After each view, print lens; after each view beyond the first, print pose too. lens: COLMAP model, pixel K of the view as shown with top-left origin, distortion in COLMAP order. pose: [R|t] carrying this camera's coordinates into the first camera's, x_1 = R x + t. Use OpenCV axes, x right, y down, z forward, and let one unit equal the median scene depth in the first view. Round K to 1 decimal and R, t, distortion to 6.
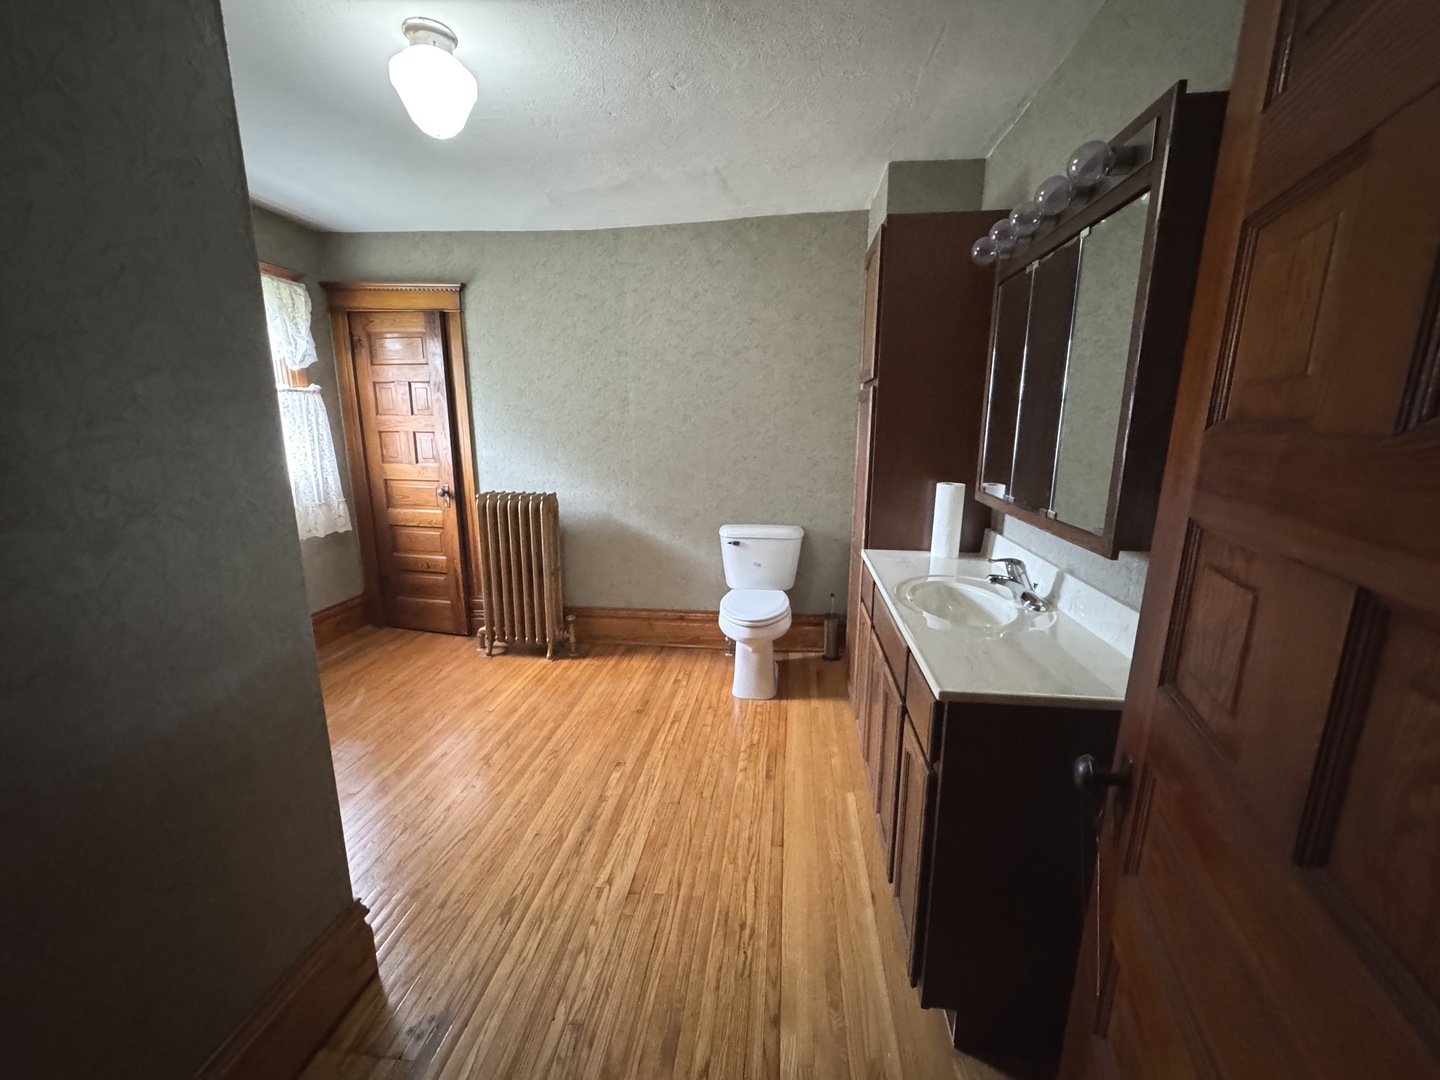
lens RADIAL K [[578.1, 0, 720.0], [0, 578.1, 540.0], [0, 0, 1]] dist [-0.000252, -0.000084]
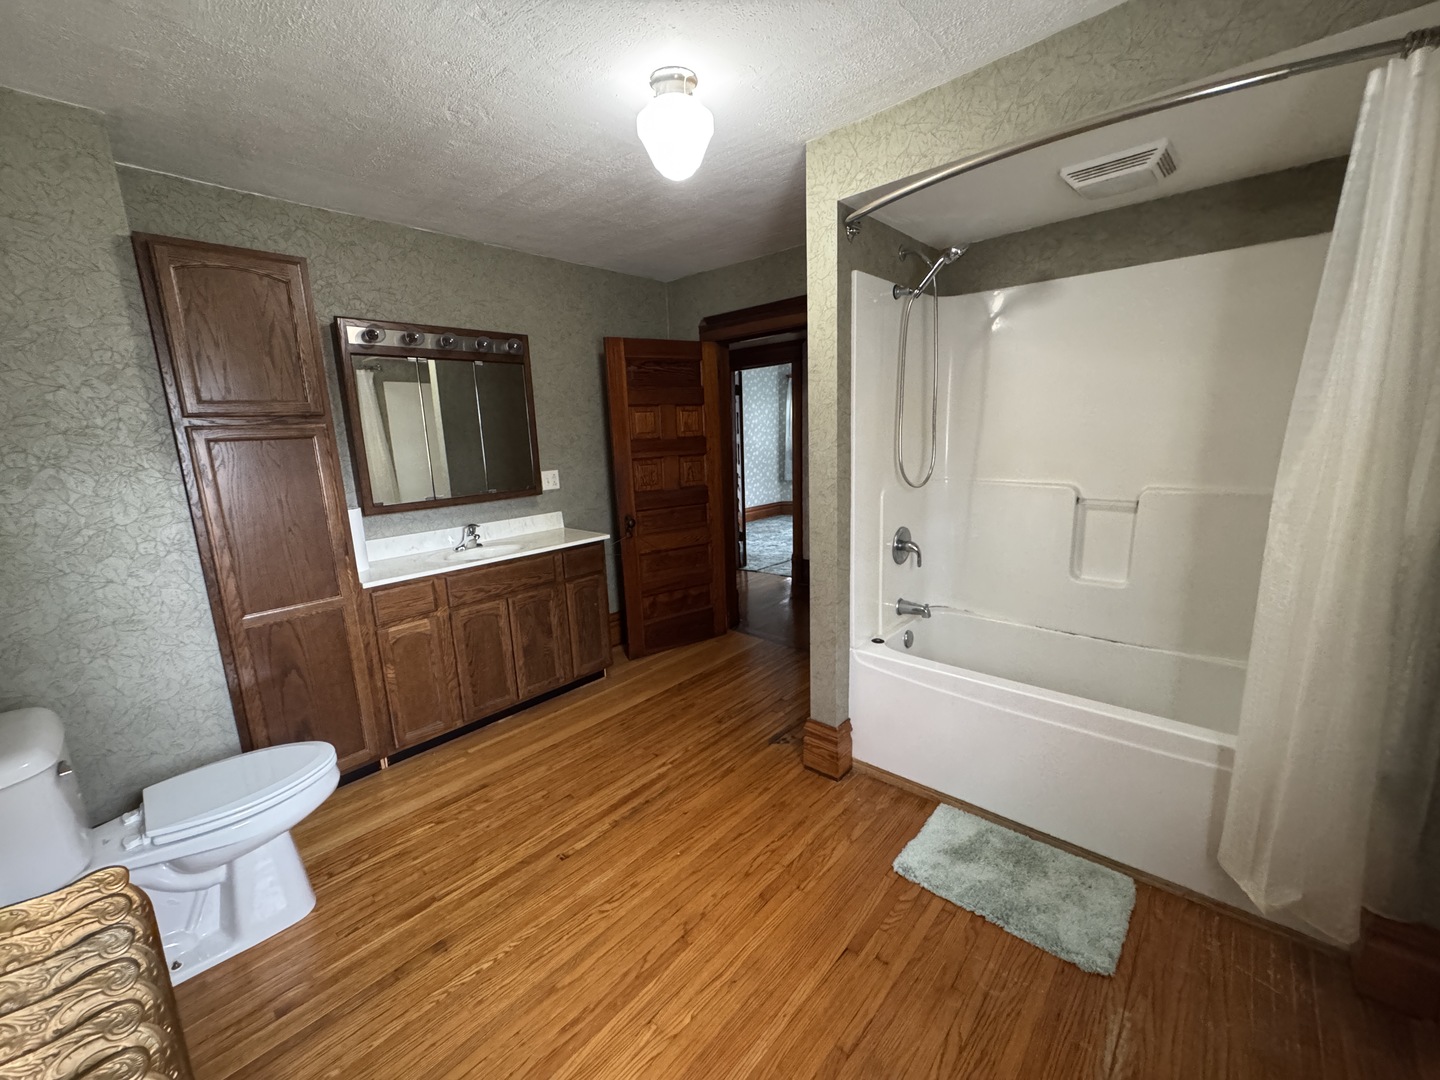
lens RADIAL K [[578.1, 0, 720.0], [0, 578.1, 540.0], [0, 0, 1]] dist [-0.000252, -0.000084]
pose [[-0.817604, -0.086779, 0.569204, -0.892463], [0.148099, 0.923621, 0.353541, -0.340623], [-0.556409, 0.373355, -0.742304, 1.477996]]
